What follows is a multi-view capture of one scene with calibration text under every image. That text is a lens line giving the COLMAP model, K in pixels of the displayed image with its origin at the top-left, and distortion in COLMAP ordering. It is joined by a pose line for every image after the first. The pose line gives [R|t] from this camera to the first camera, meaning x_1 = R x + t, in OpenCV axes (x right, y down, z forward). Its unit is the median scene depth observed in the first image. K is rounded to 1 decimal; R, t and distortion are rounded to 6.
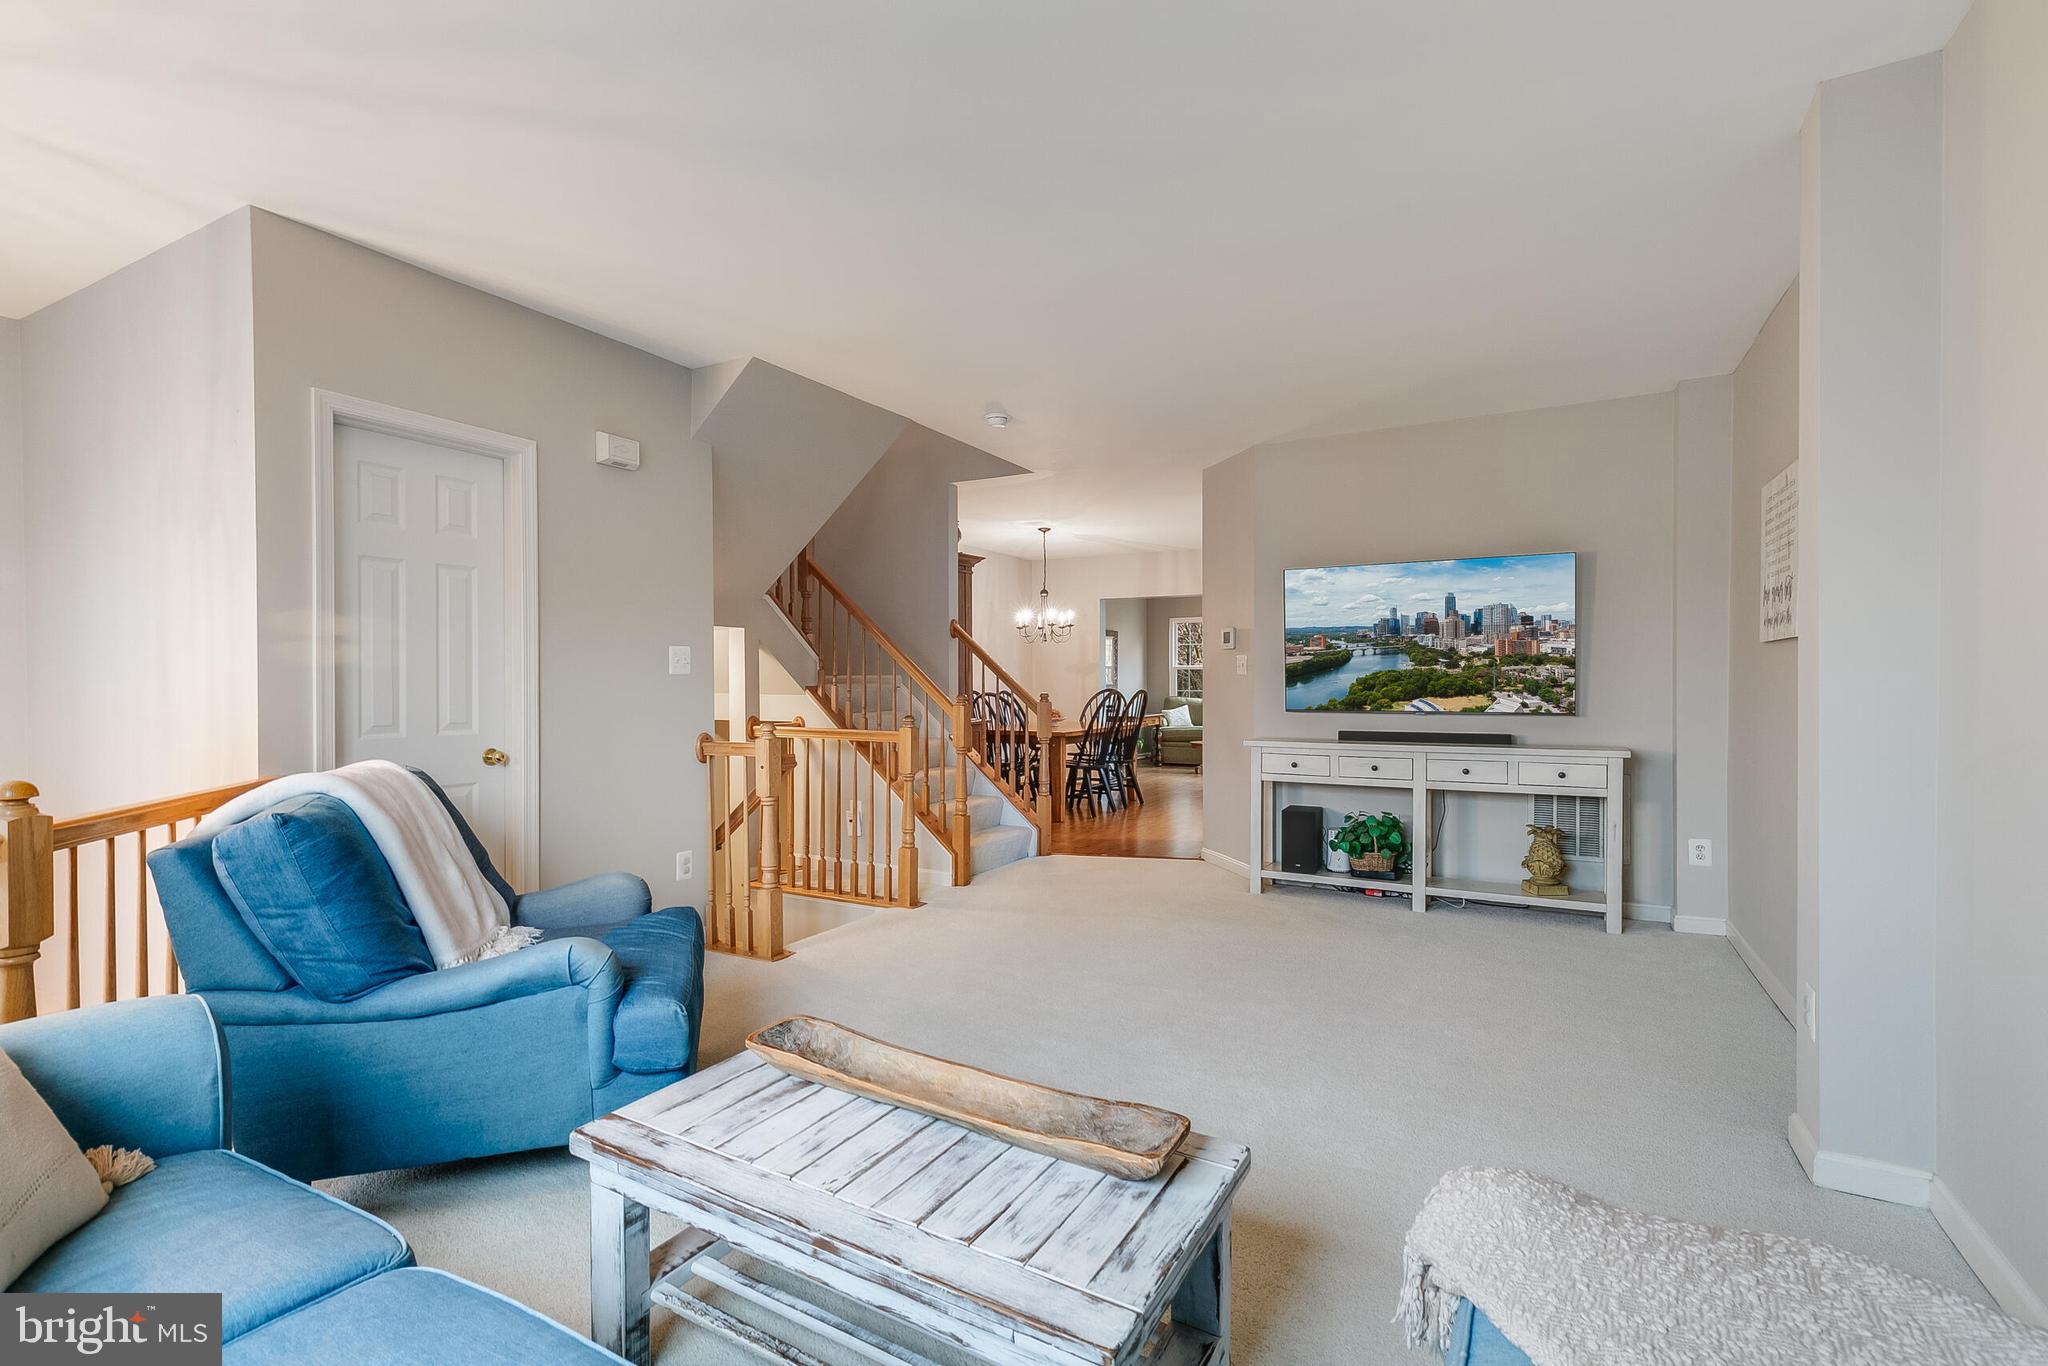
lens RADIAL K [[923.4, 0, 1024.0], [0, 923.4, 683.0], [0, 0, 1]] dist [0.004298, -0.000265]
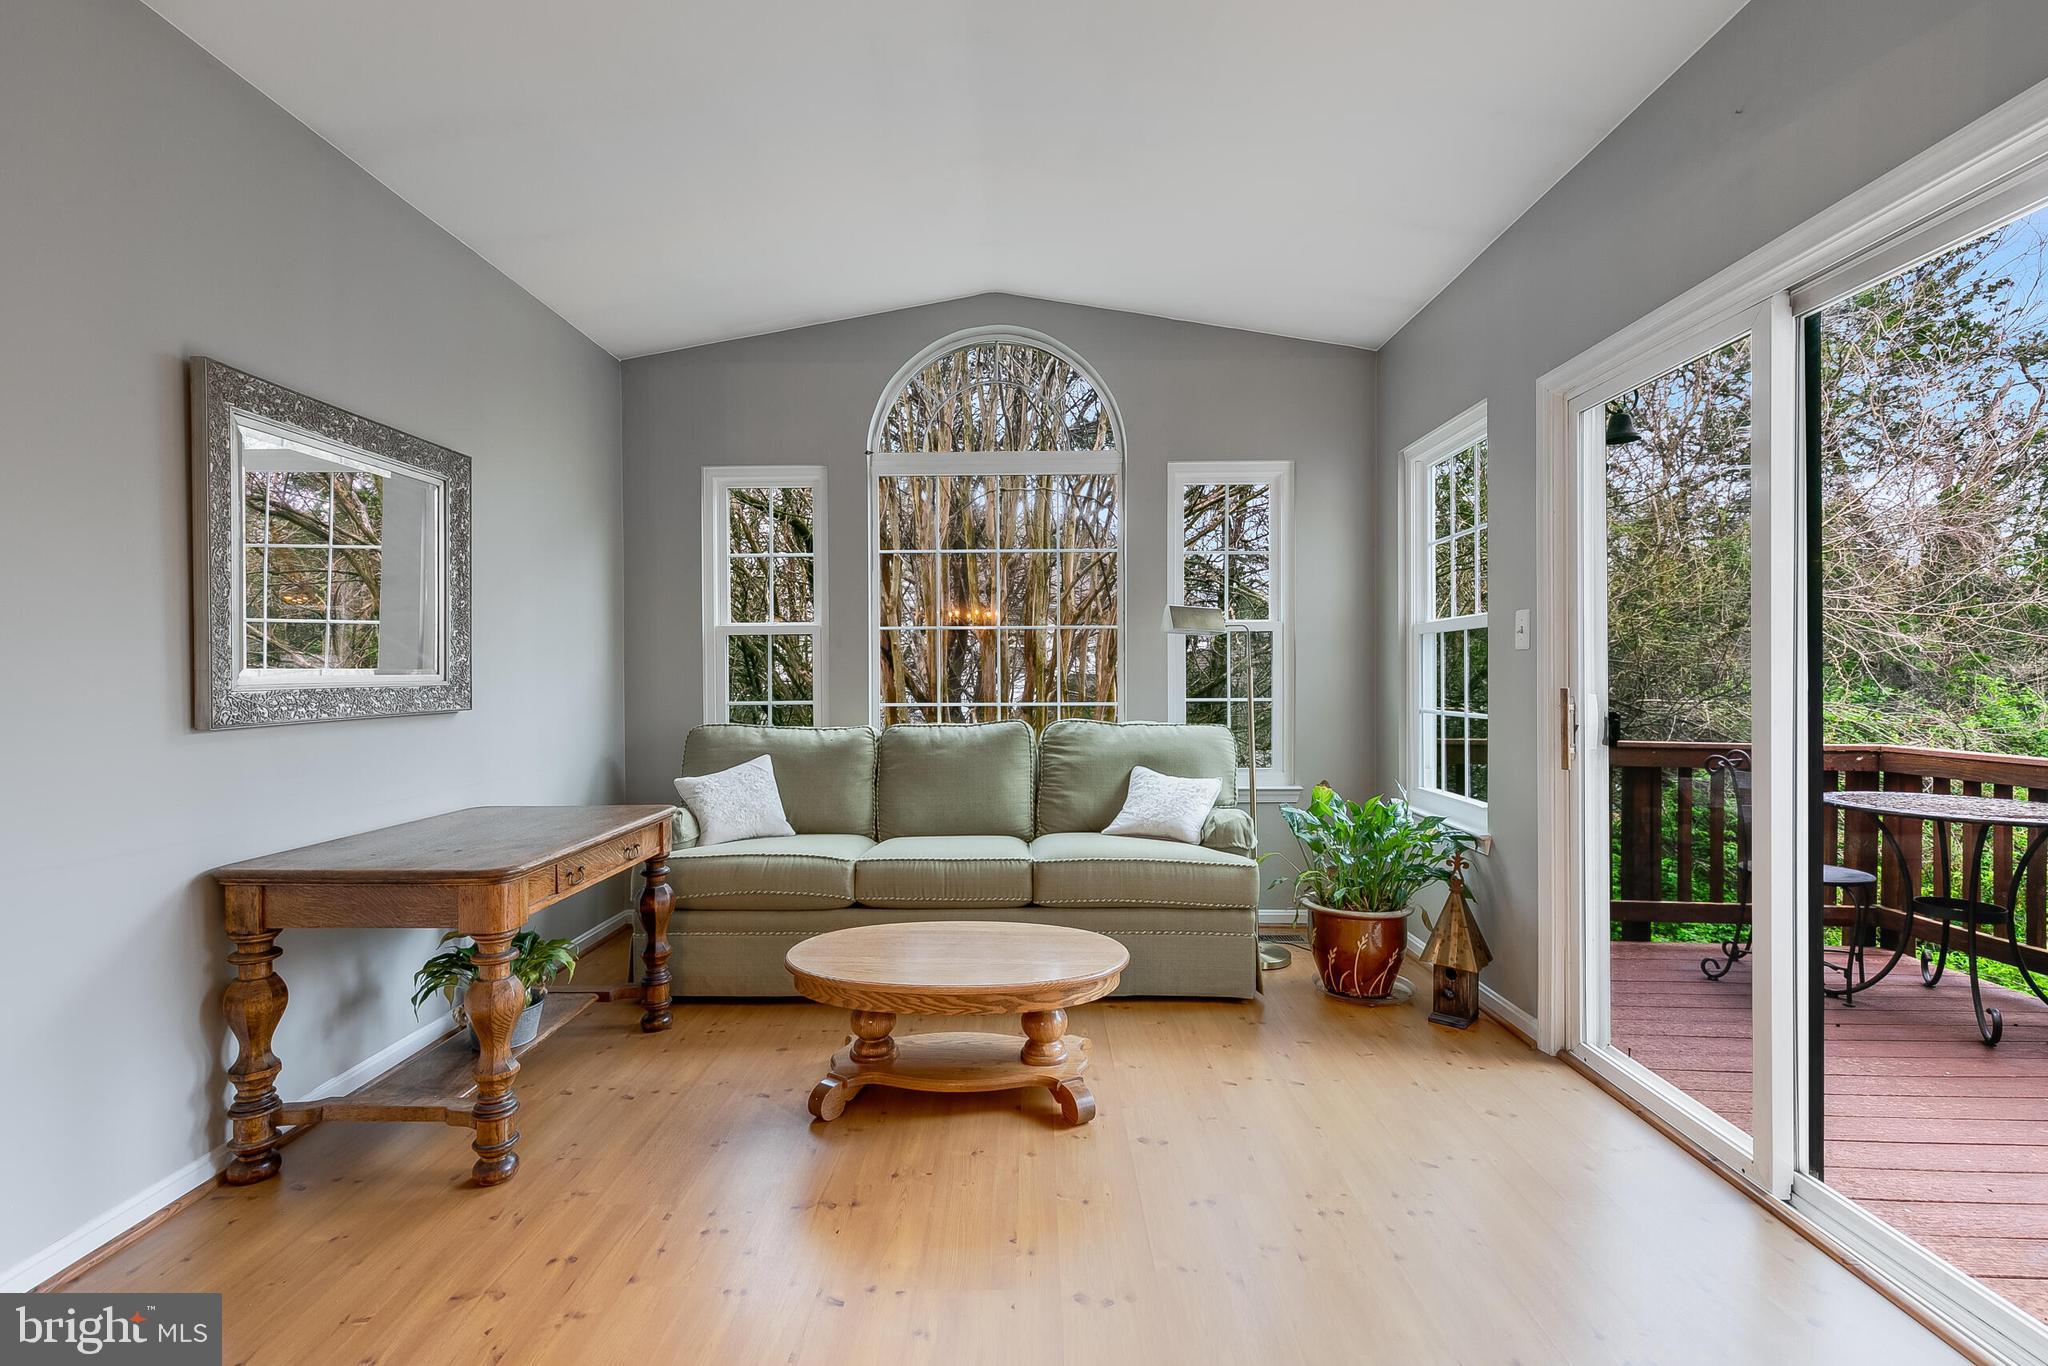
lens RADIAL K [[945.4, 0, 1017.0], [0, 945.4, 682.0], [0, 0, 1]] dist [0.014687, -0.010401]
pose [[0.885075, -0.006213, 0.465408, 0.257009], [0.004176, 0.999977, 0.005407, 0.000806], [-0.465431, -0.002842, 0.885080, 1.666512]]
